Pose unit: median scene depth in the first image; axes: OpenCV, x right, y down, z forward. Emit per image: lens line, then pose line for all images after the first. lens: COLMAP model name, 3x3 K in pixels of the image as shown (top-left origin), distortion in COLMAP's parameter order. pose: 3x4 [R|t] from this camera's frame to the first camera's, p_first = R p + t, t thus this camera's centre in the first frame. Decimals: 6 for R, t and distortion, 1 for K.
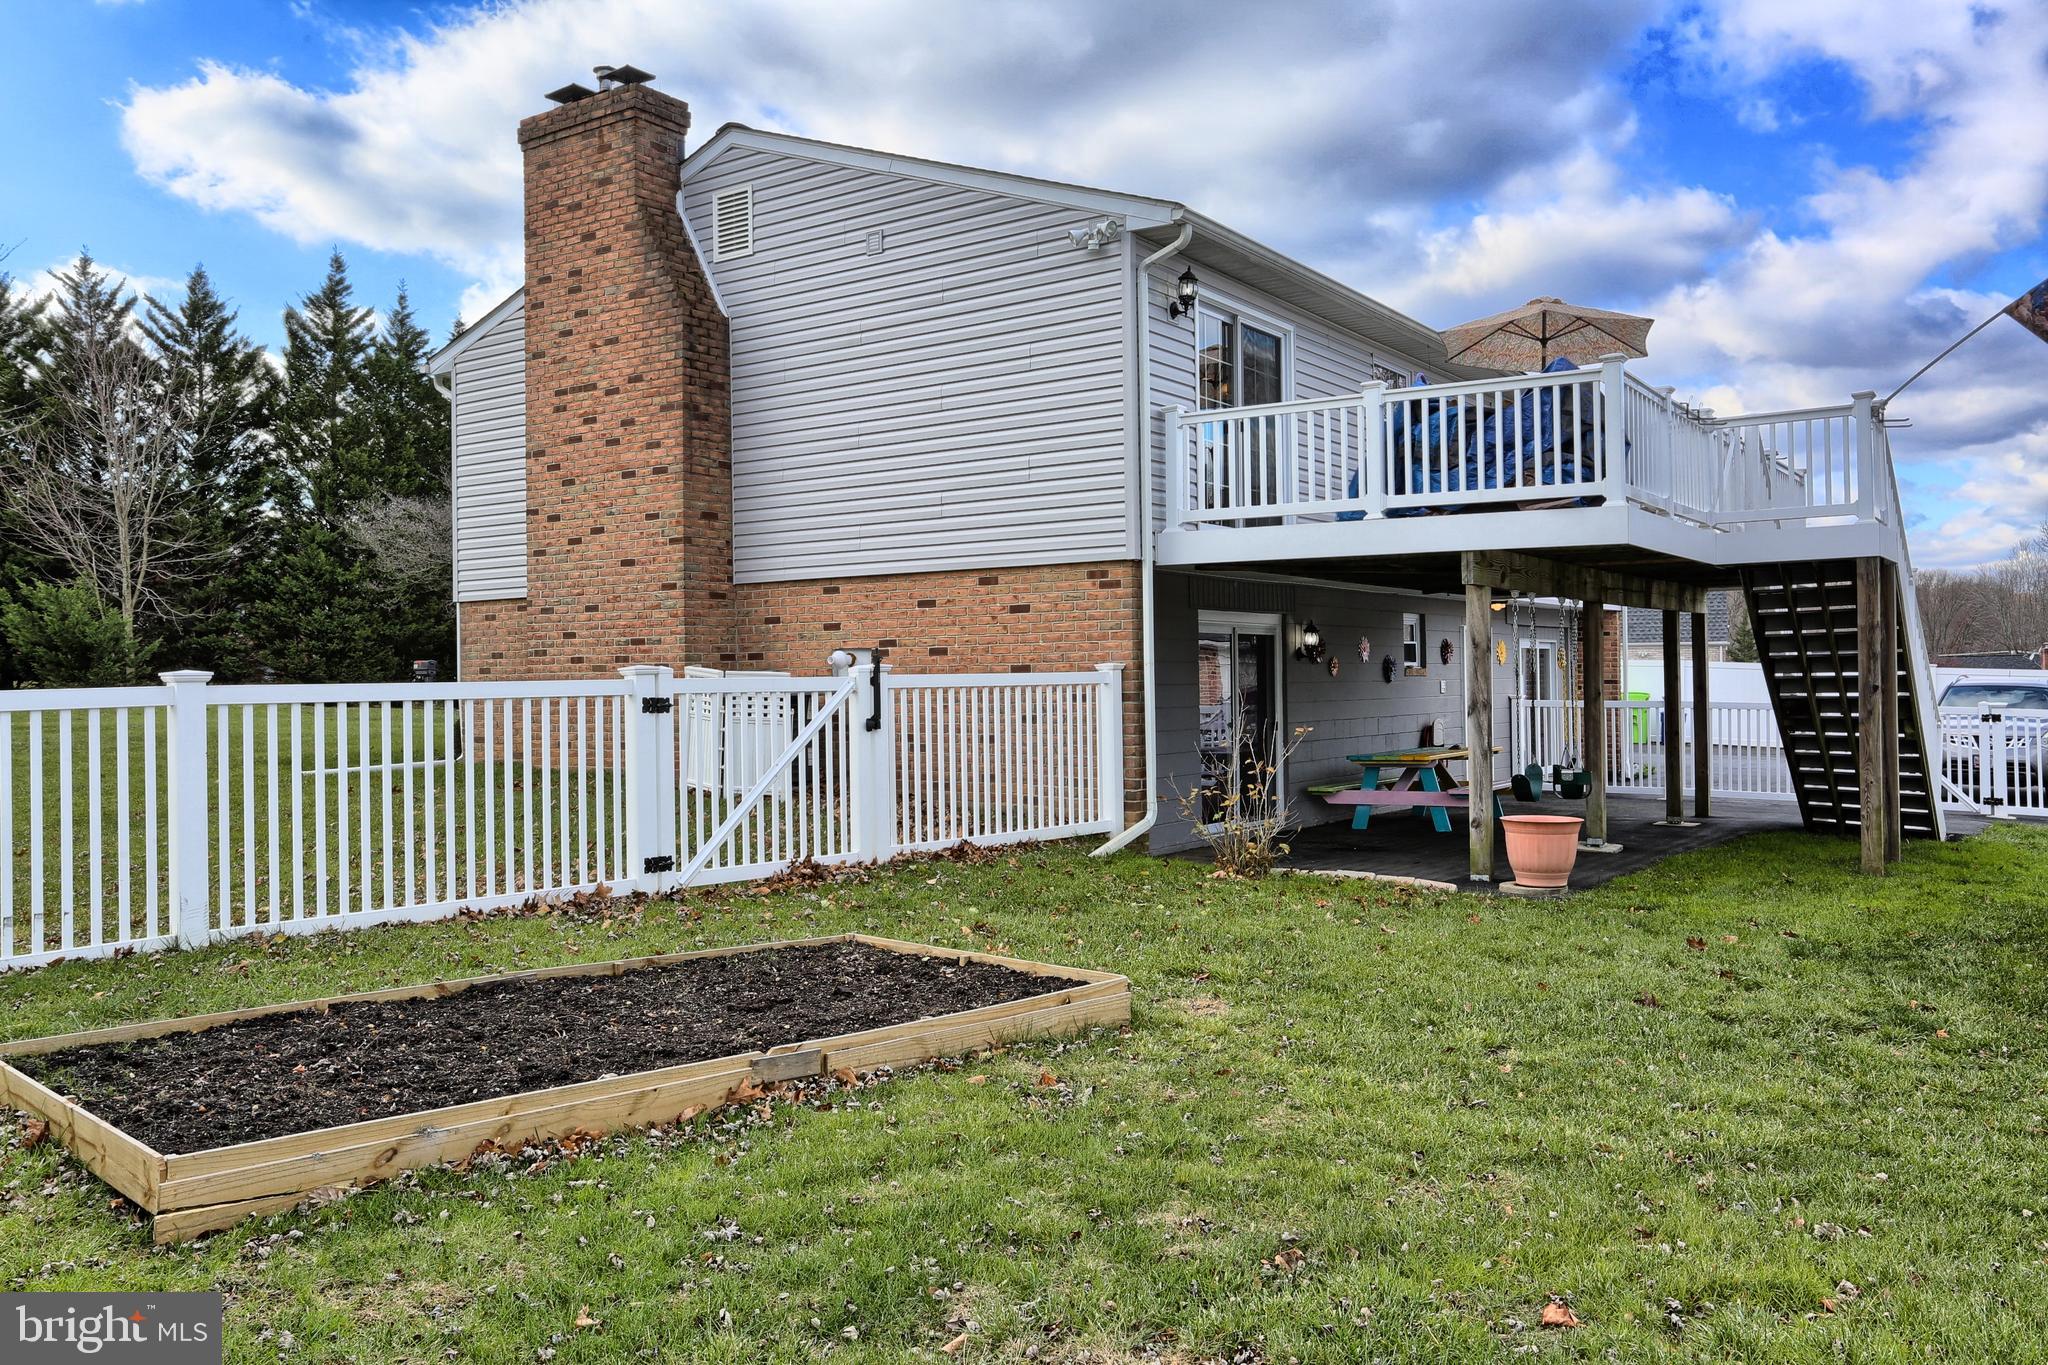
lens RADIAL K [[1569.0, 0, 1078.9], [0, 1569.0, 686.7], [0, 0, 1]] dist [0.005040, 0.010766]
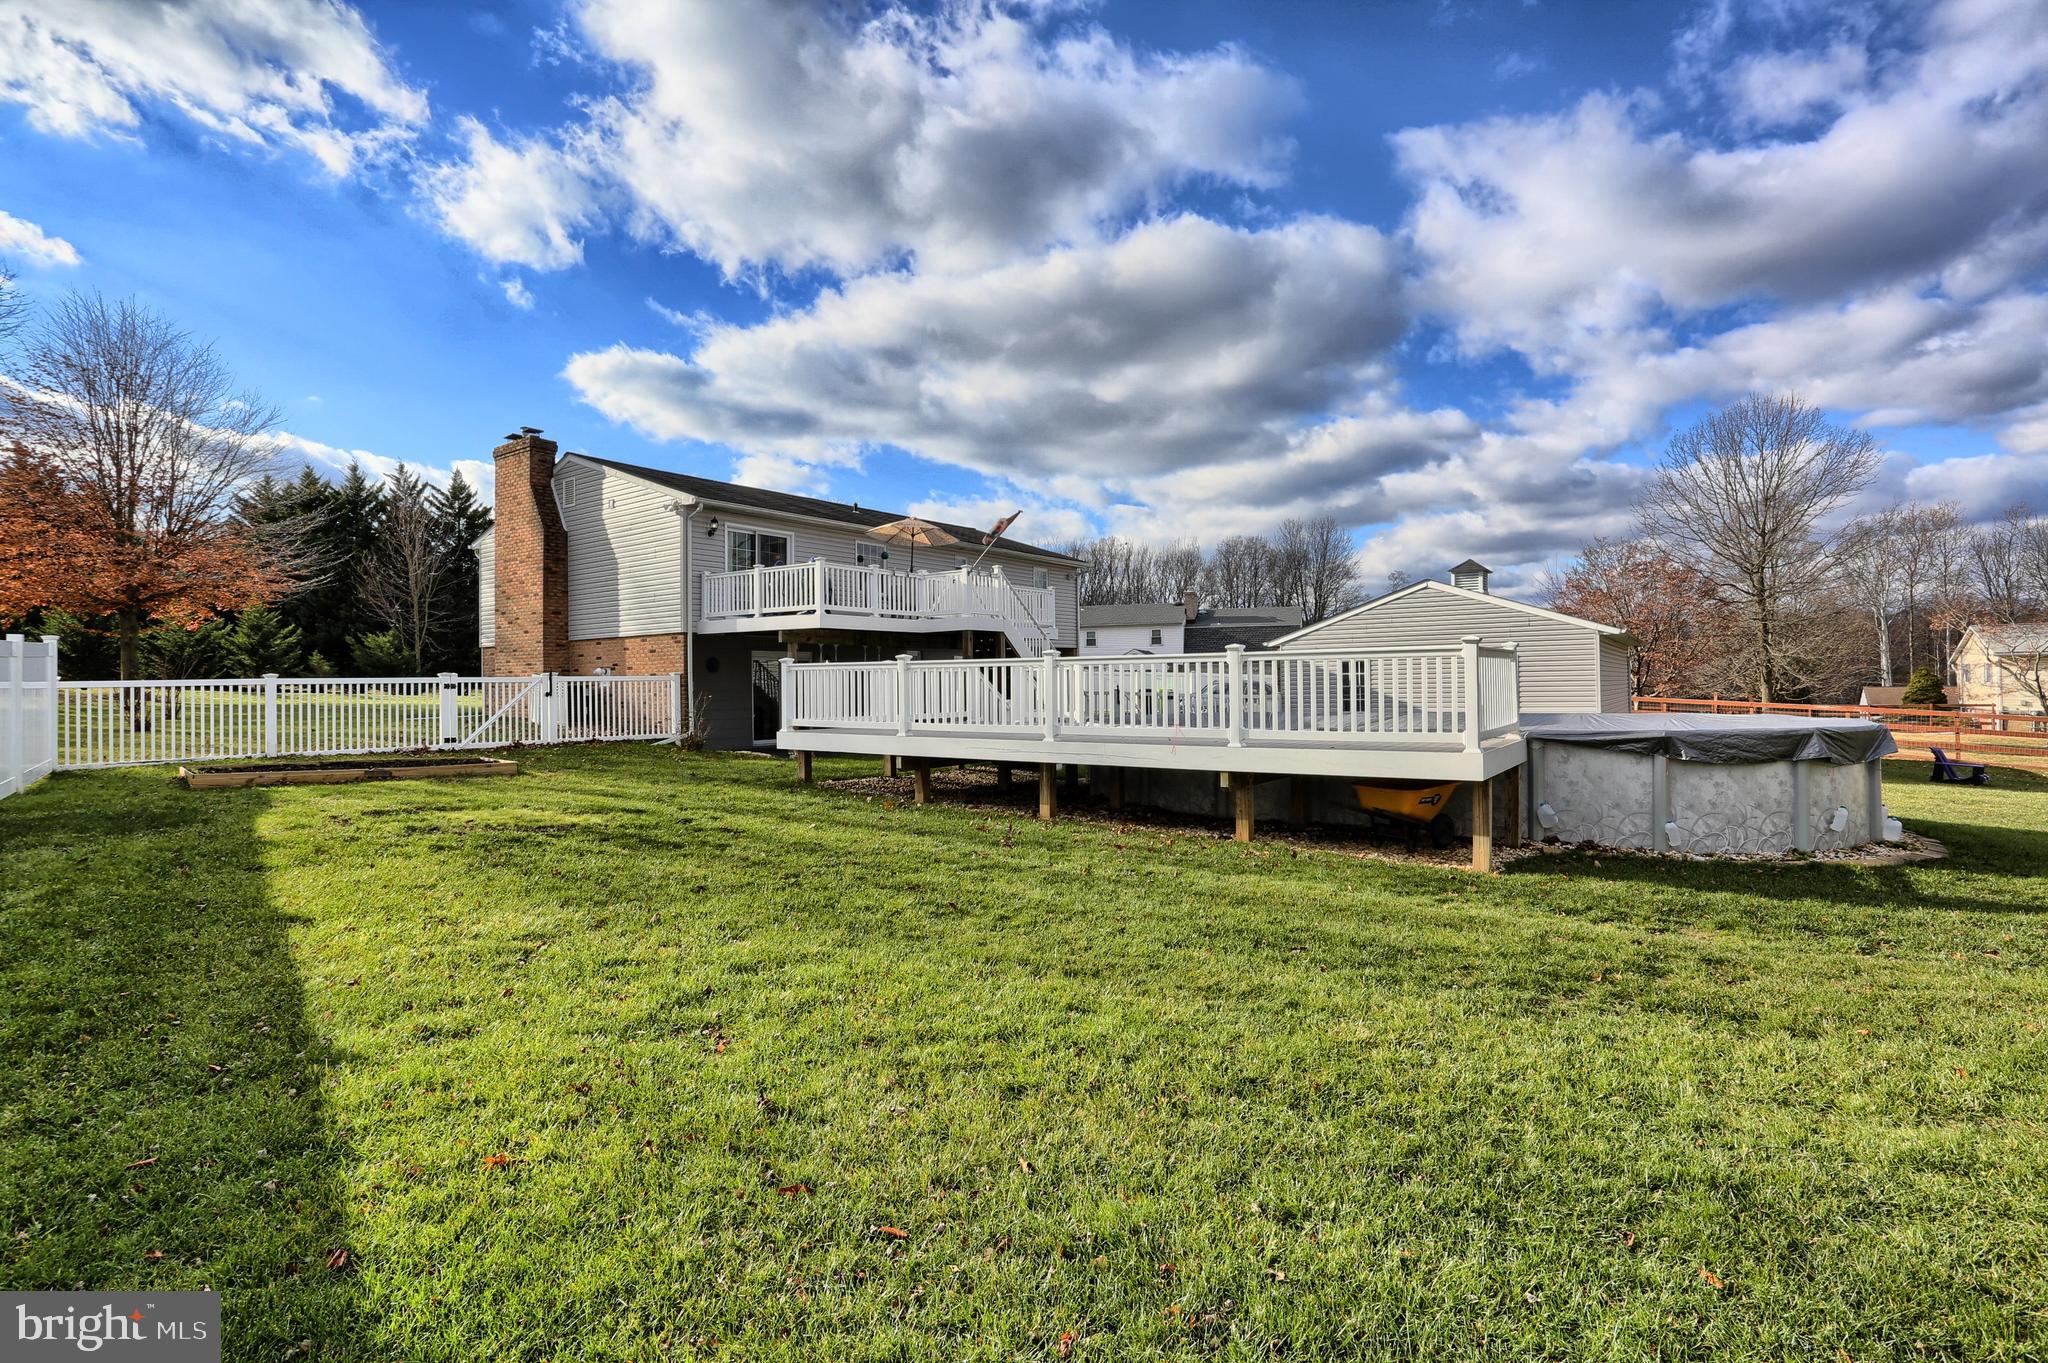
lens RADIAL K [[969.2, 0, 1013.7], [0, 969.2, 688.1], [0, 0, 1]] dist [-0.023116, -0.000434]
pose [[0.999320, -0.003235, -0.036726, 0.487653], [0.003226, 0.999995, -0.000306, 0.010467], [0.036726, 0.000187, 0.999325, -0.437625]]
